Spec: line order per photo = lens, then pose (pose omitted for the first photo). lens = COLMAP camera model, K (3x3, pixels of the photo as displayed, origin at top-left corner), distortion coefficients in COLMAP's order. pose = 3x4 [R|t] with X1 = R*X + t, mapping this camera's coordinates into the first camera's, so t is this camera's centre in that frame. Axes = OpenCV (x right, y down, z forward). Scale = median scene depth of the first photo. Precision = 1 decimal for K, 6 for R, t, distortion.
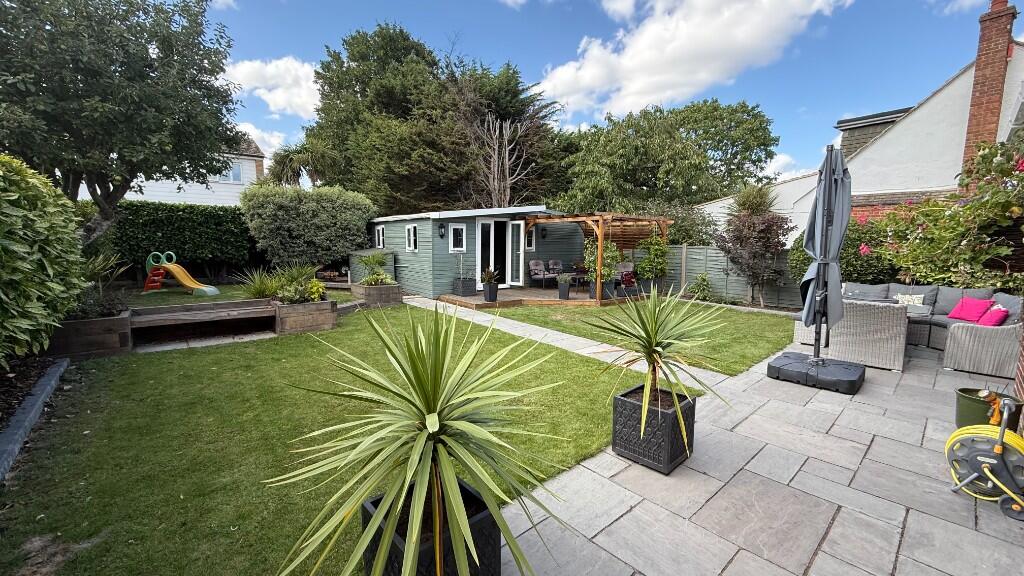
lens RADIAL K [[409.5, 0, 512.0], [0, 409.5, 288.0], [0, 0, 1]] dist [0.000617, 0.000009]
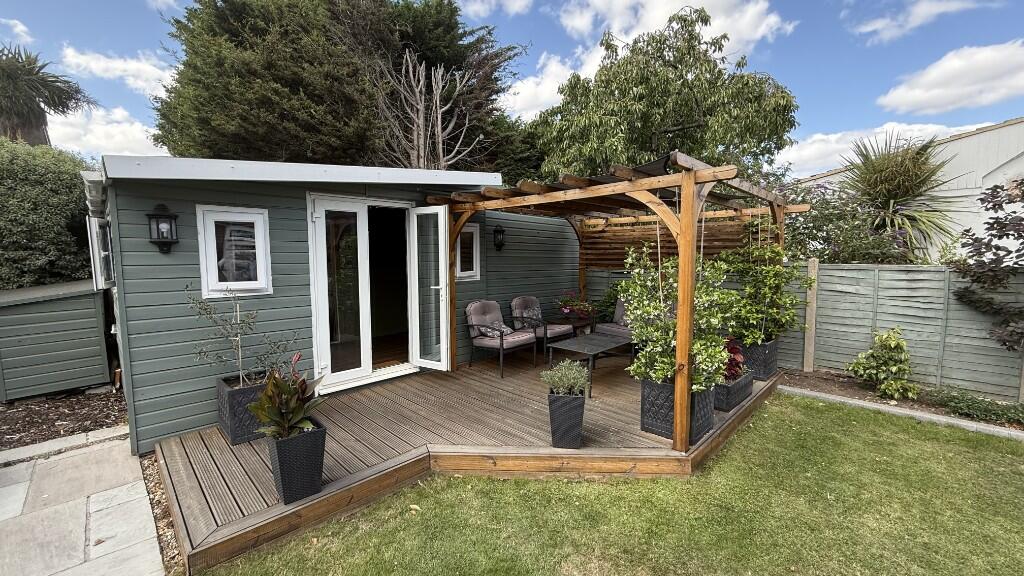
lens RADIAL K [[439.7, 0, 512.0], [0, 439.7, 288.0], [0, 0, 1]] dist [-0.002506, -0.000419]
pose [[0.994791, -0.019932, 0.099972, 0.044275], [0.023844, 0.998990, -0.038089, -0.063532], [-0.099112, 0.040274, 0.994261, 0.539907]]
